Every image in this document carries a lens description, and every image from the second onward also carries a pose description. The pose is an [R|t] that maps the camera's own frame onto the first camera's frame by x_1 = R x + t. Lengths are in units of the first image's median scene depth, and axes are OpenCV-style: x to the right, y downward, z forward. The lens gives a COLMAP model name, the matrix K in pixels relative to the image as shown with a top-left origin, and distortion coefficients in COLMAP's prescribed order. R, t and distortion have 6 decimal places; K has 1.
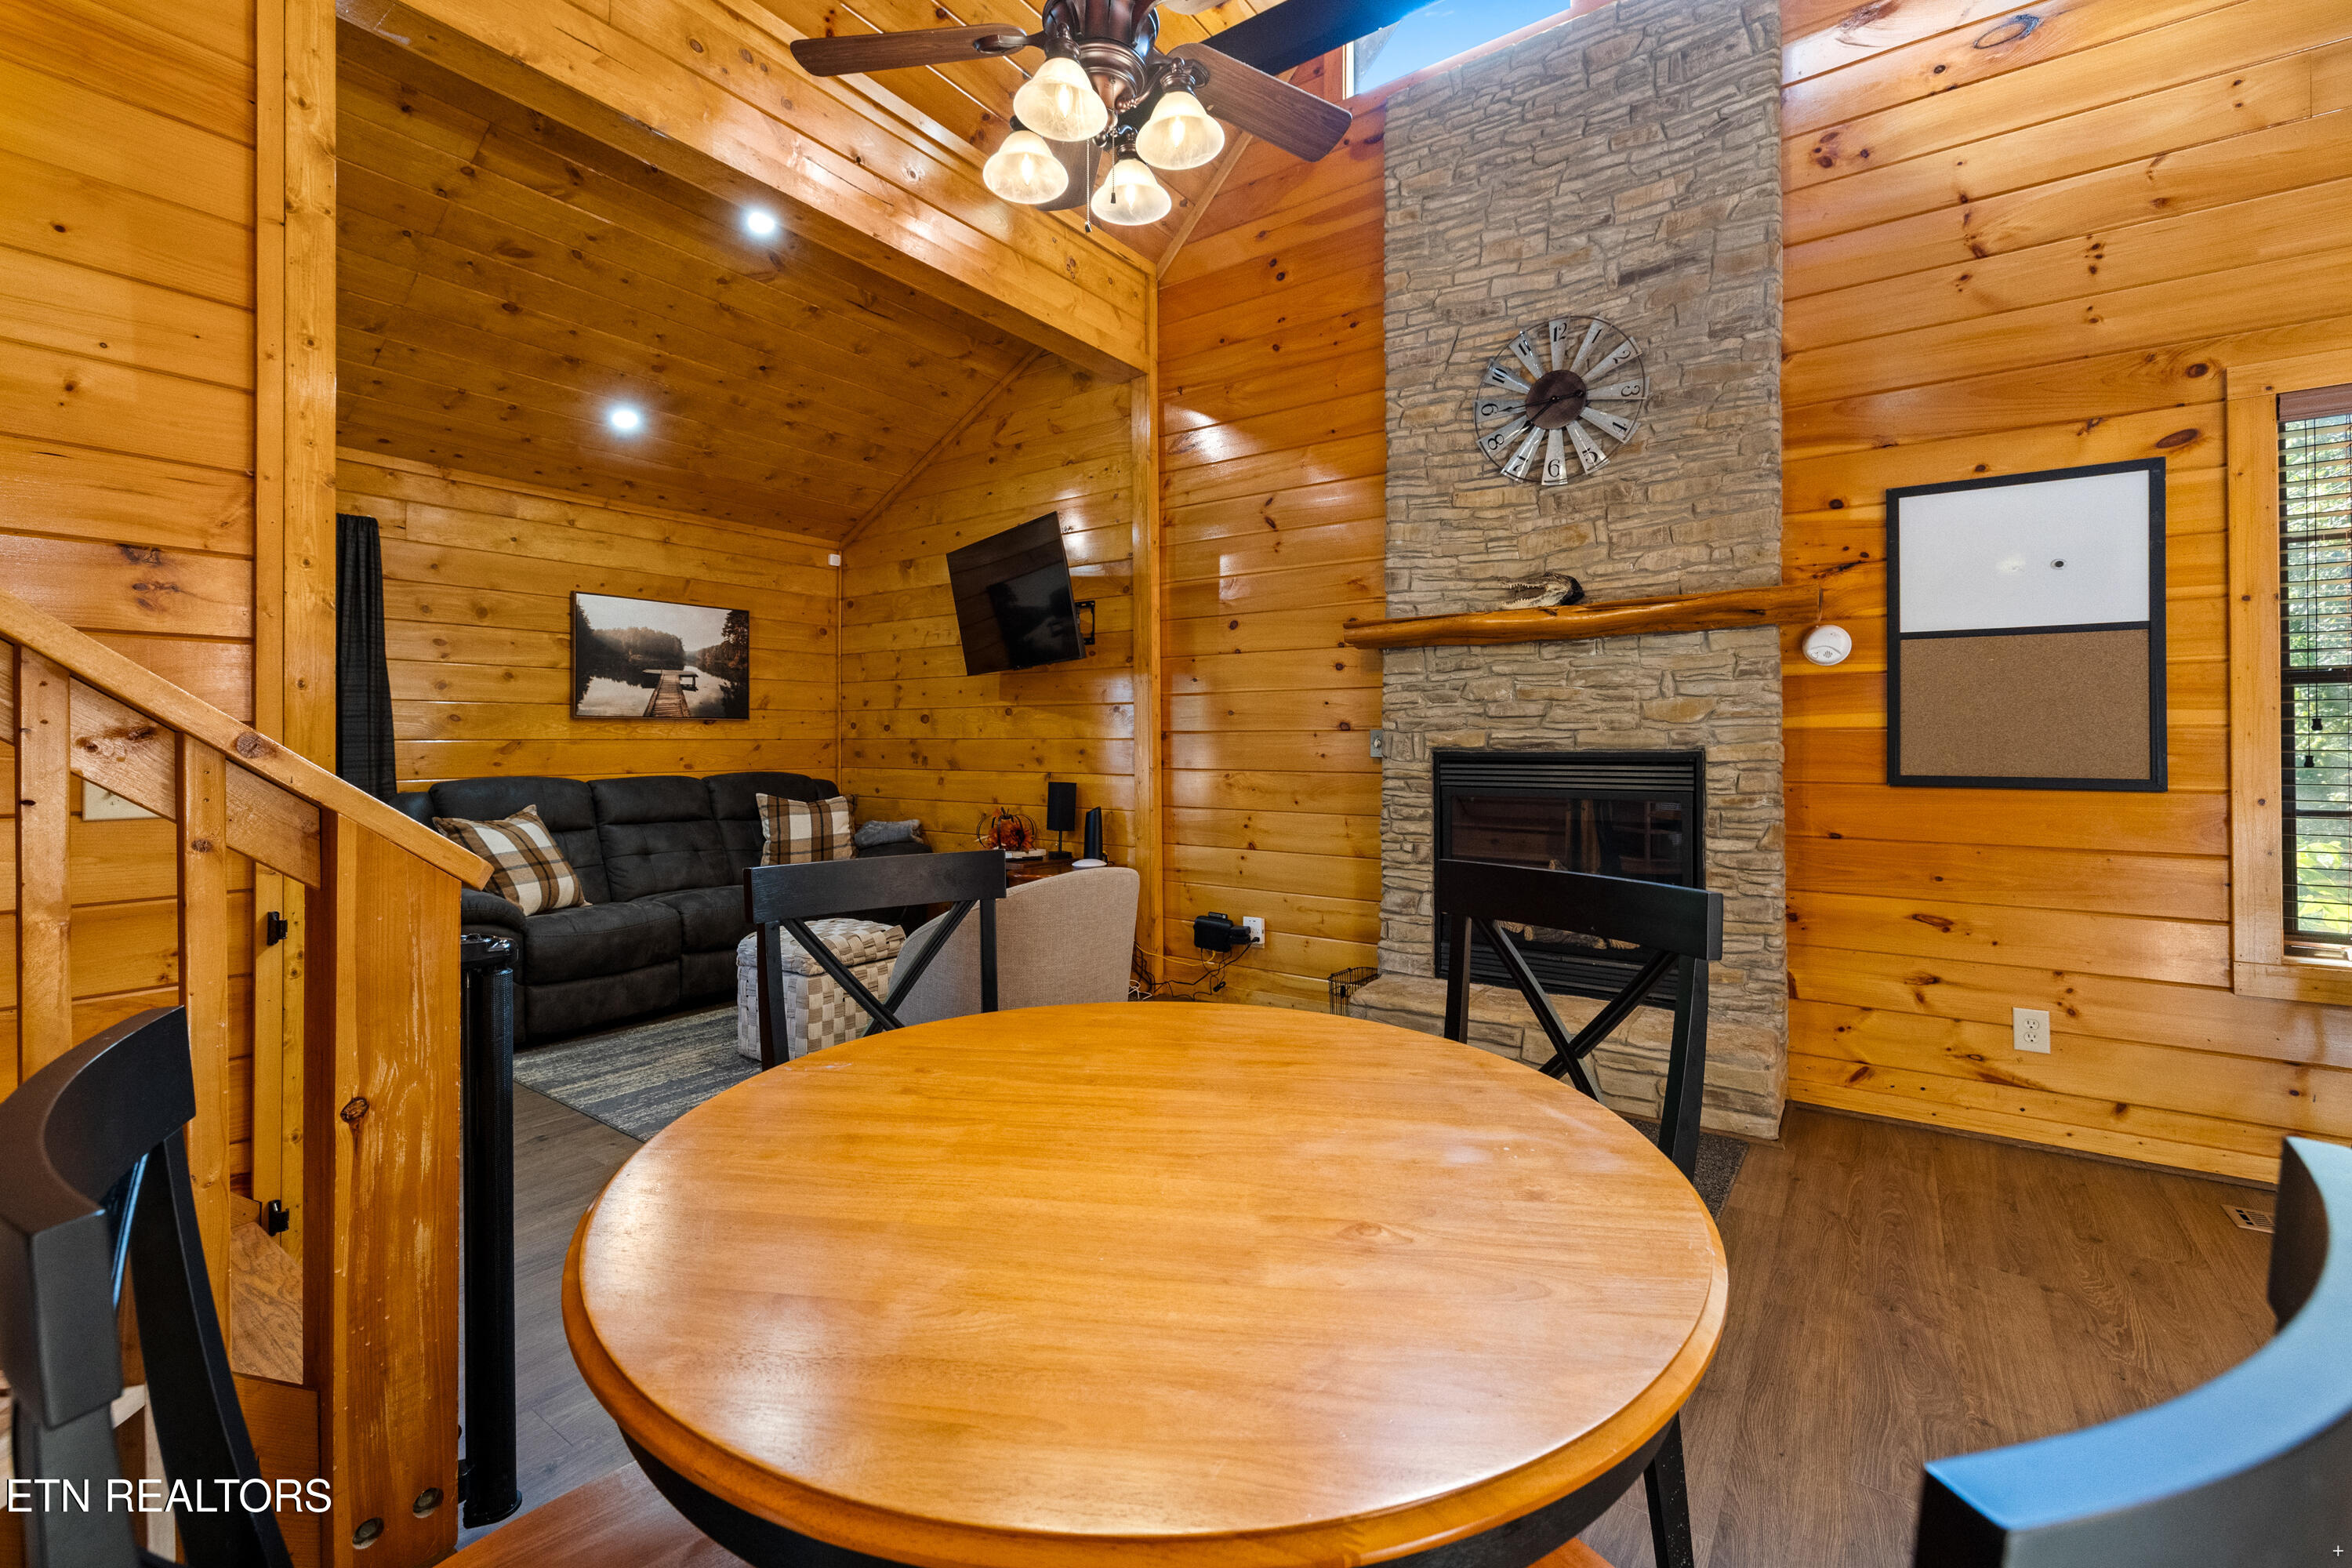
lens RADIAL K [[1008.9, 0, 1138.8], [0, 1008.9, 739.3], [0, 0, 1]] dist [0.000799, 0.000637]
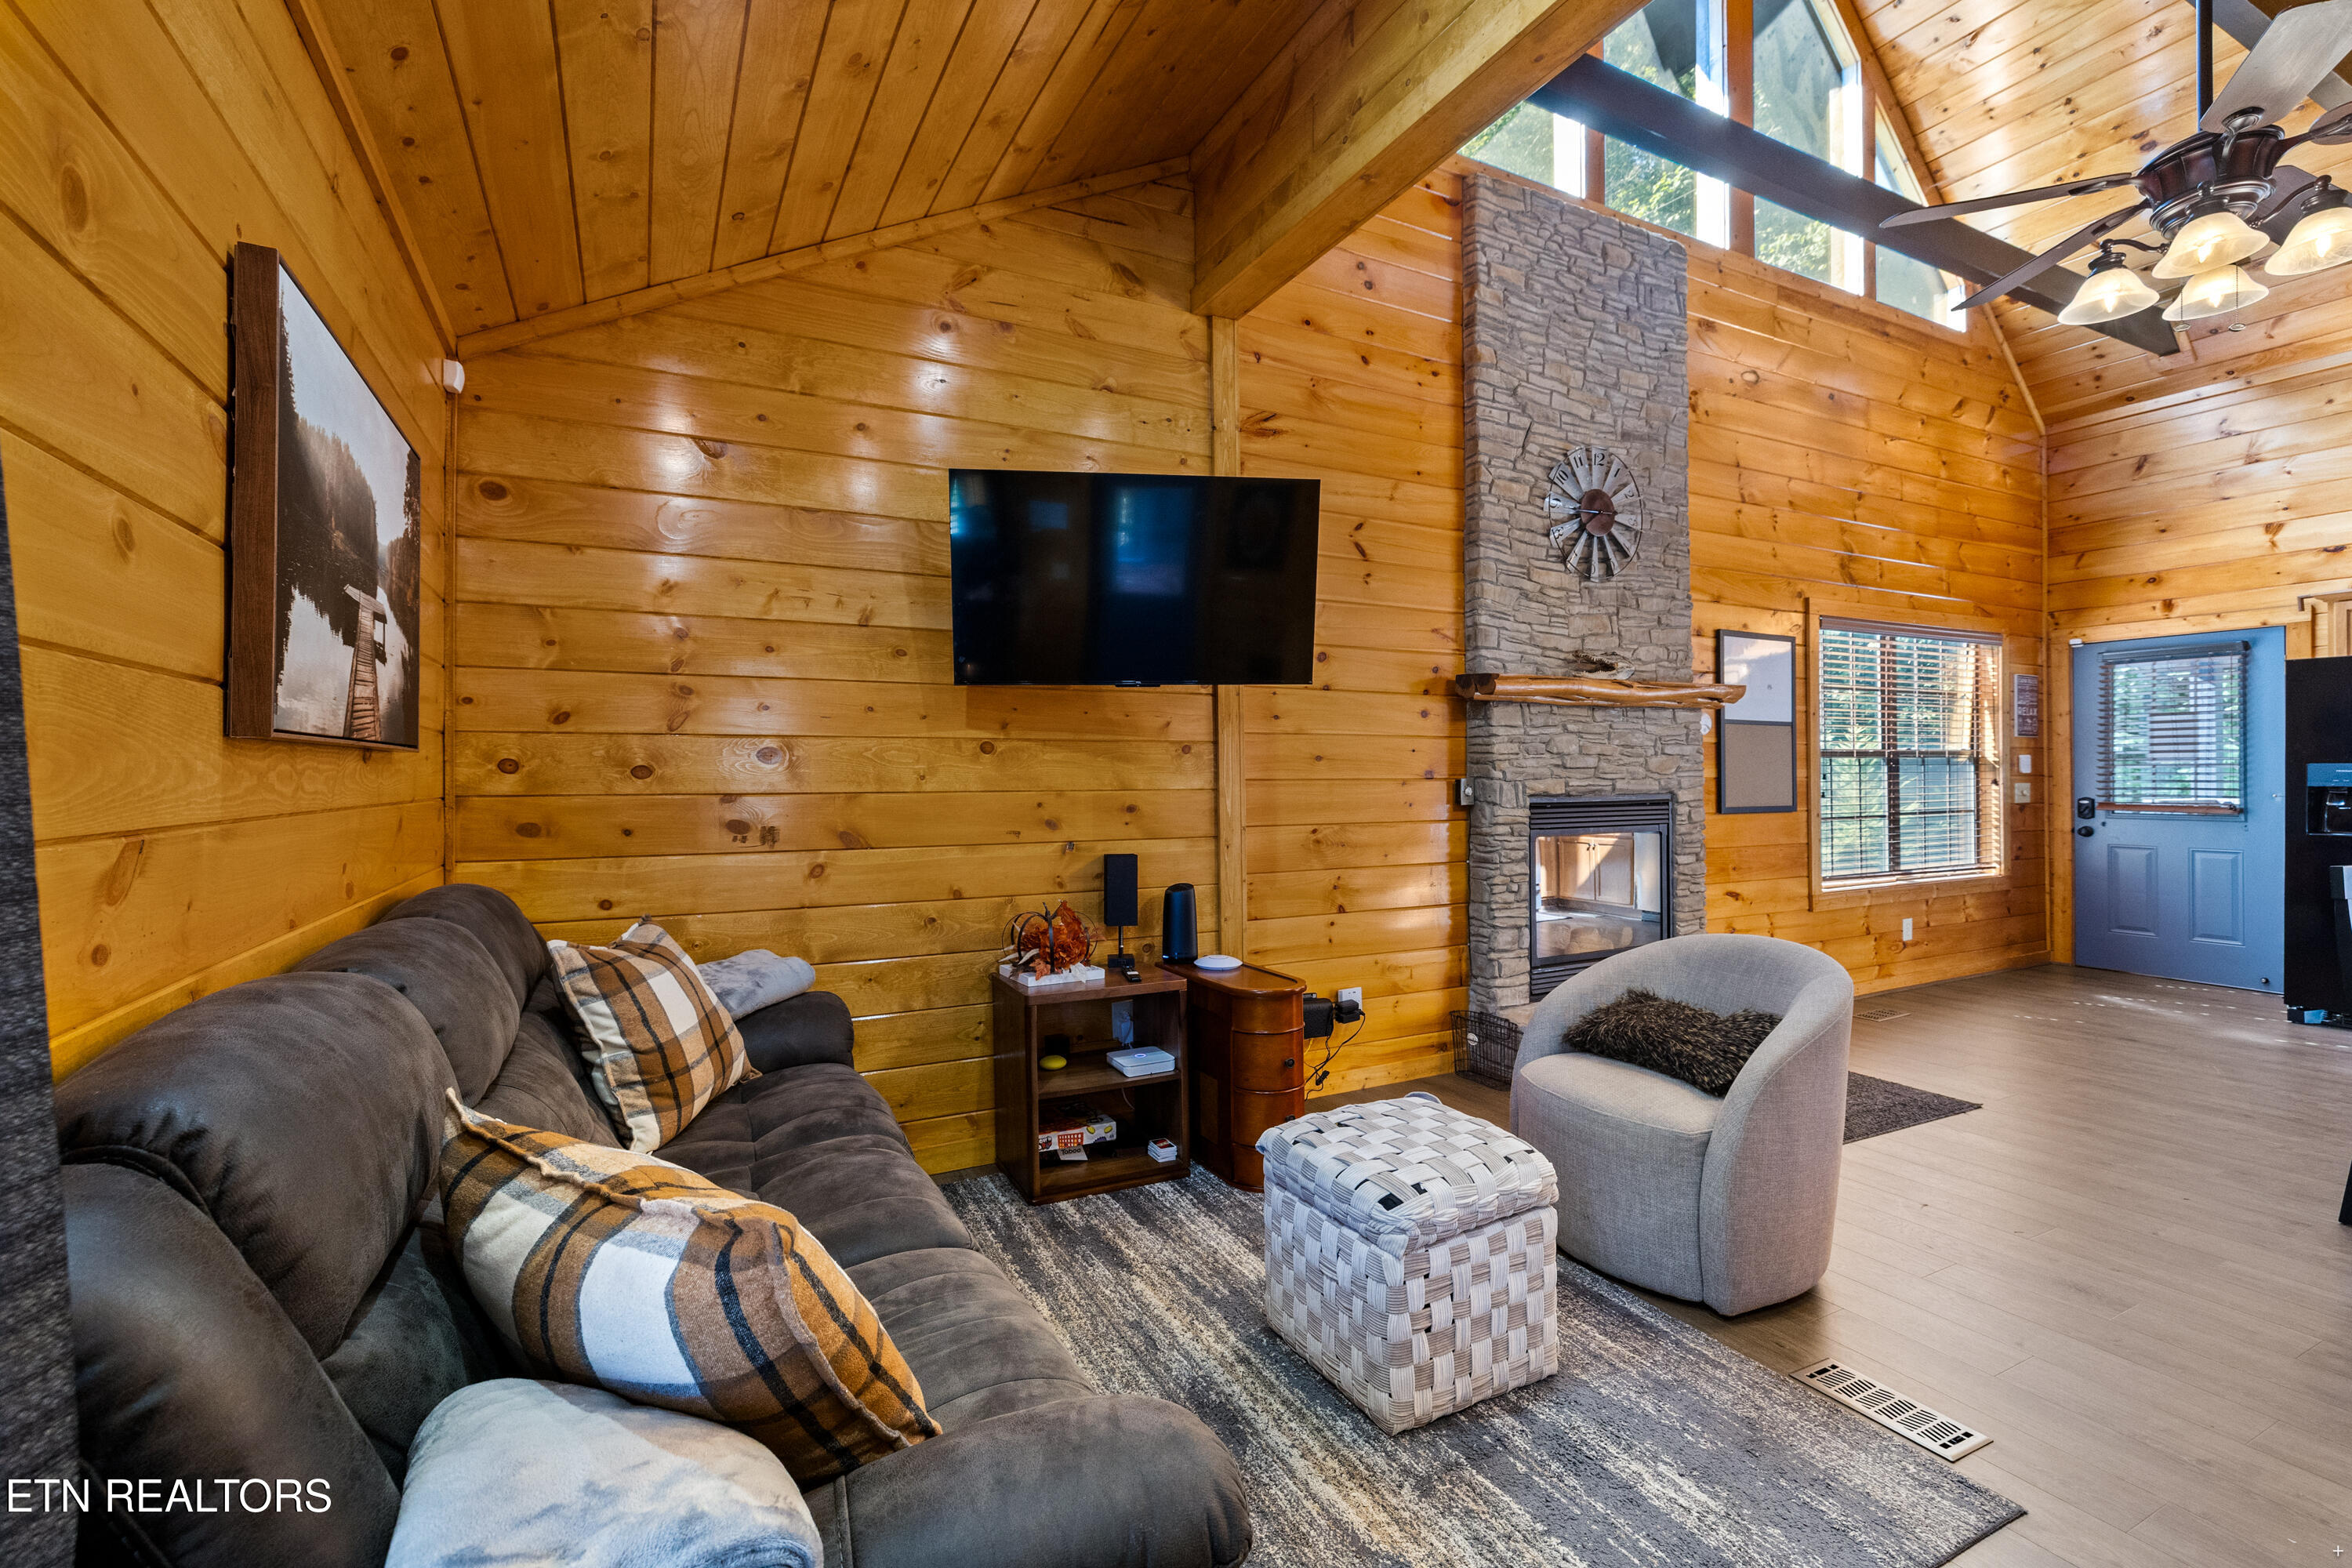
lens RADIAL K [[1010.8, 0, 1203.2], [0, 1010.8, 775.1], [0, 0, 1]] dist [-0.000752, 0.000099]
pose [[0.441808, -0.001009, 0.897109, -0.857521], [0.001728, 0.999998, 0.000274, -0.014346], [-0.897108, 0.001429, 0.441809, 0.830928]]
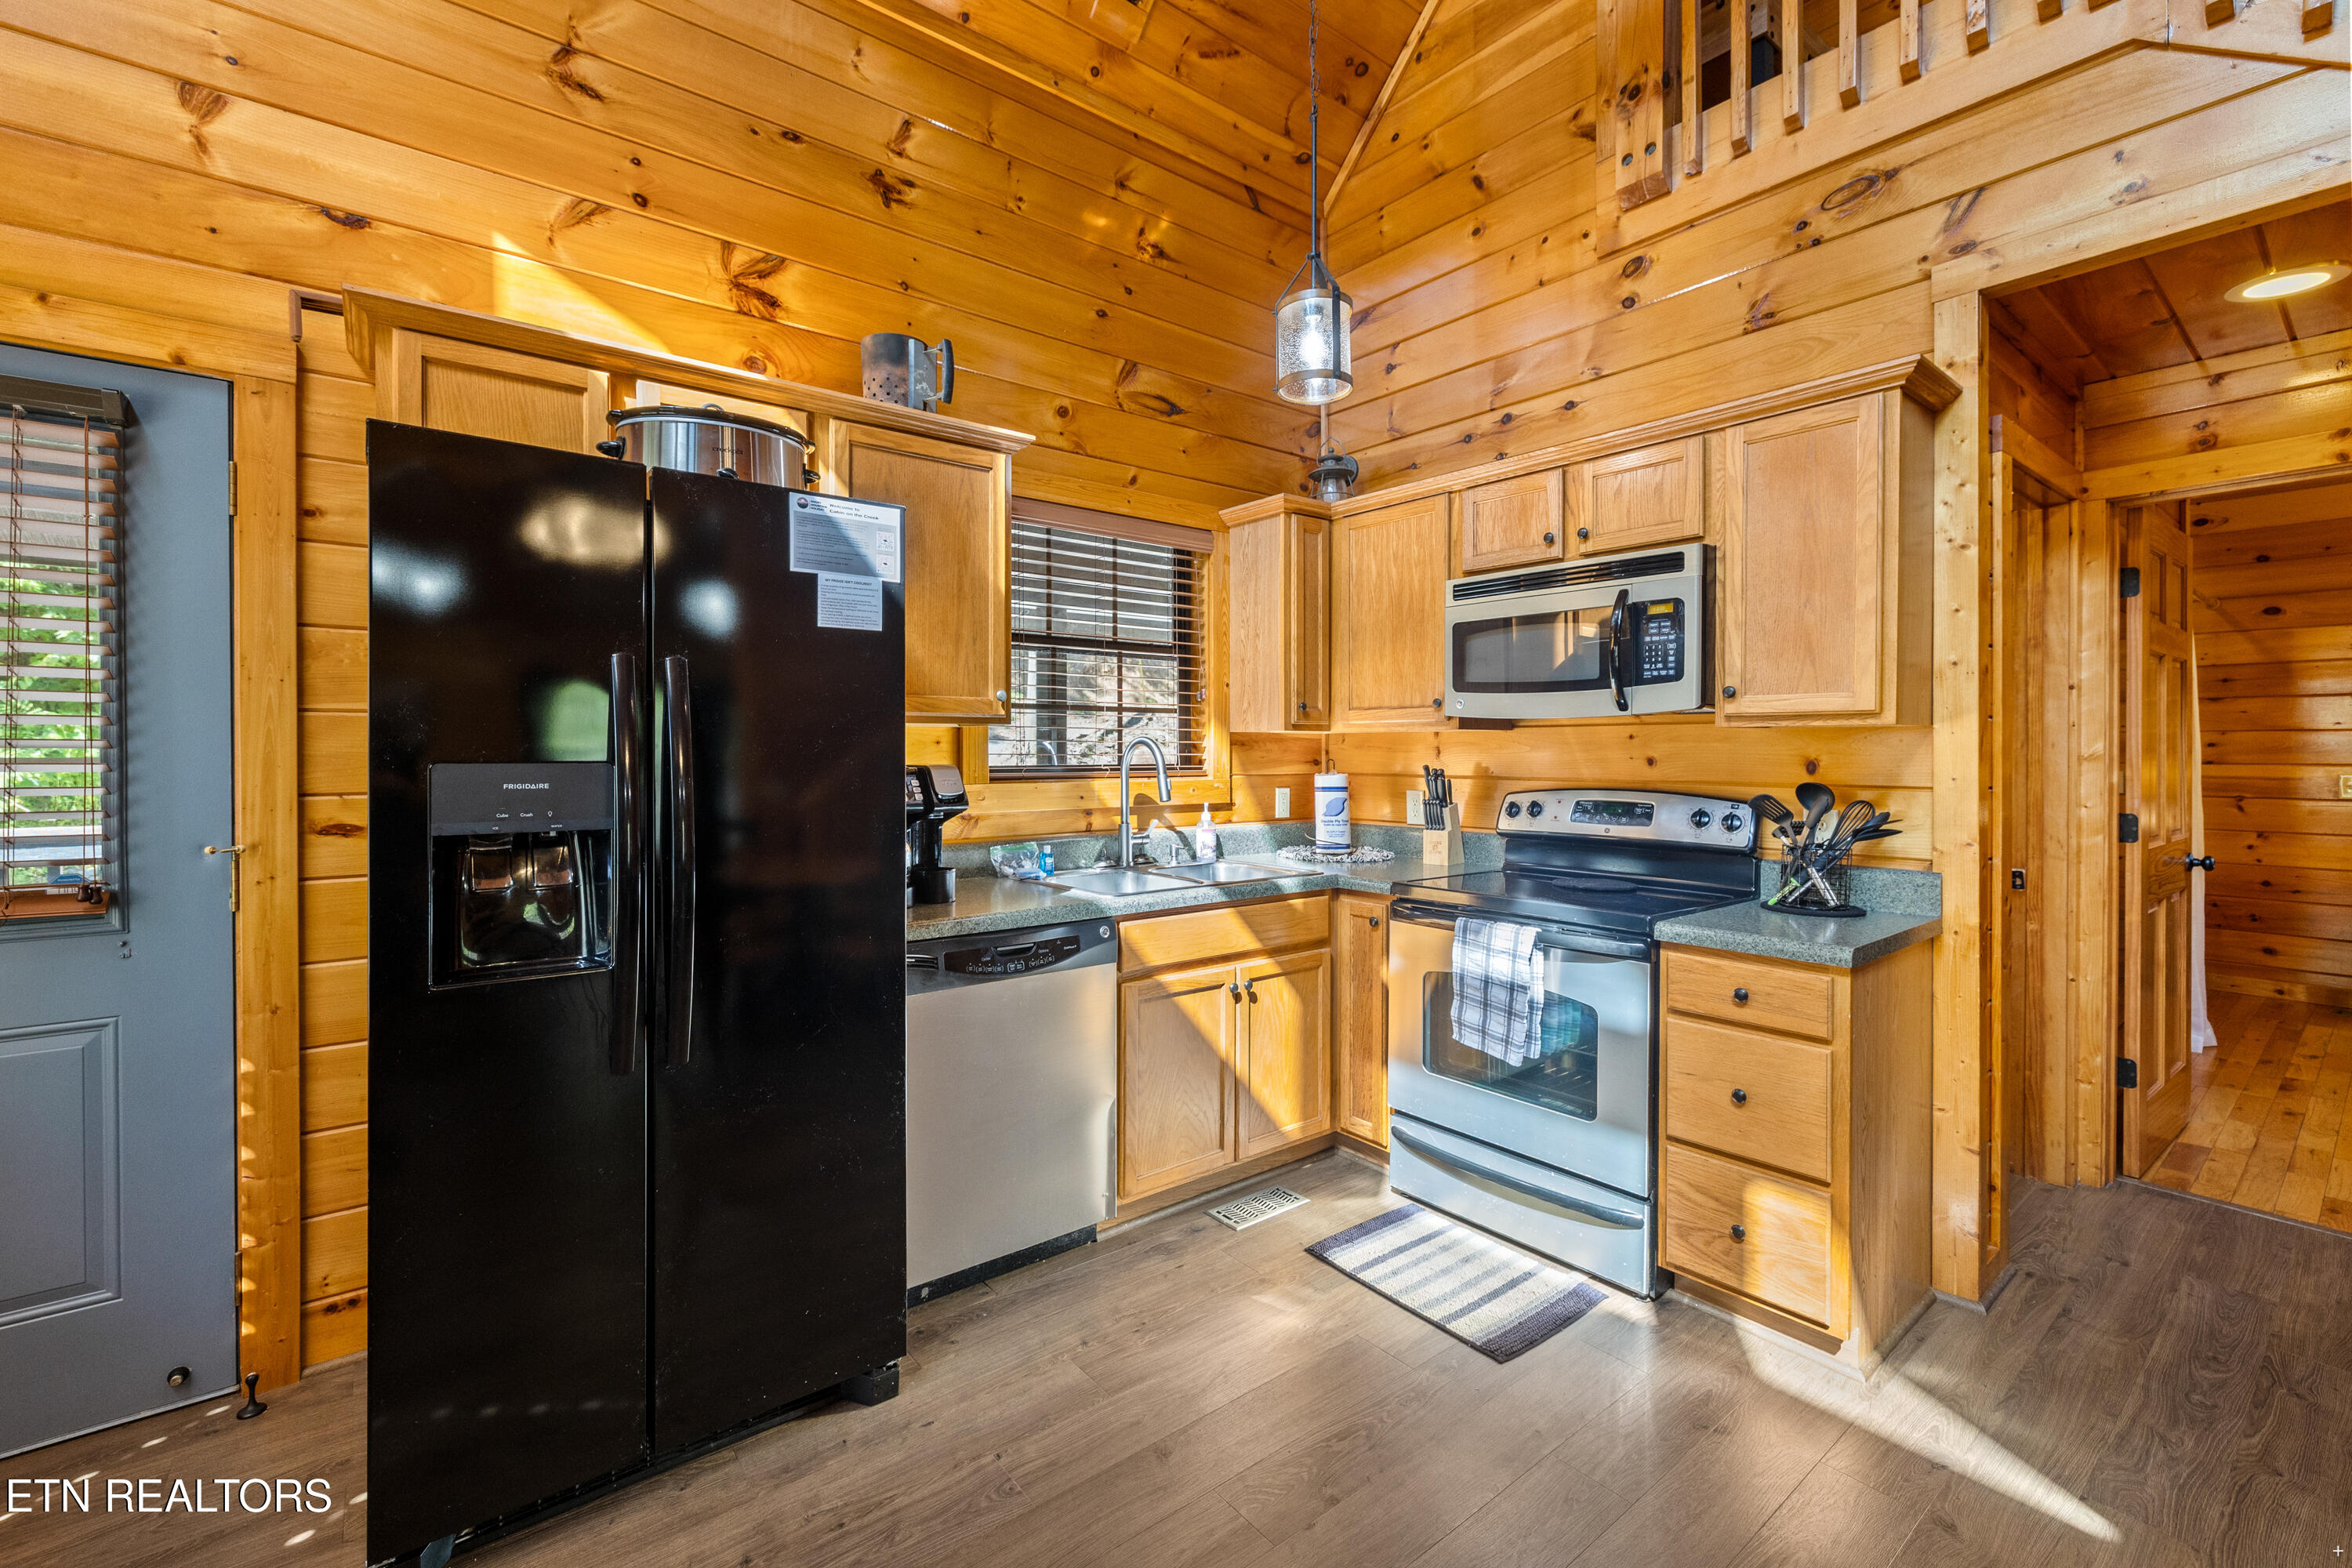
lens RADIAL K [[1004.5, 0, 1123.1], [0, 1004.5, 755.8], [0, 0, 1]] dist [-0.000683, -0.000359]
pose [[-0.951040, 0.003120, 0.309053, 0.488086], [0.003469, 0.999994, 0.000579, -0.028416], [-0.309049, 0.001623, -0.951045, 0.444924]]
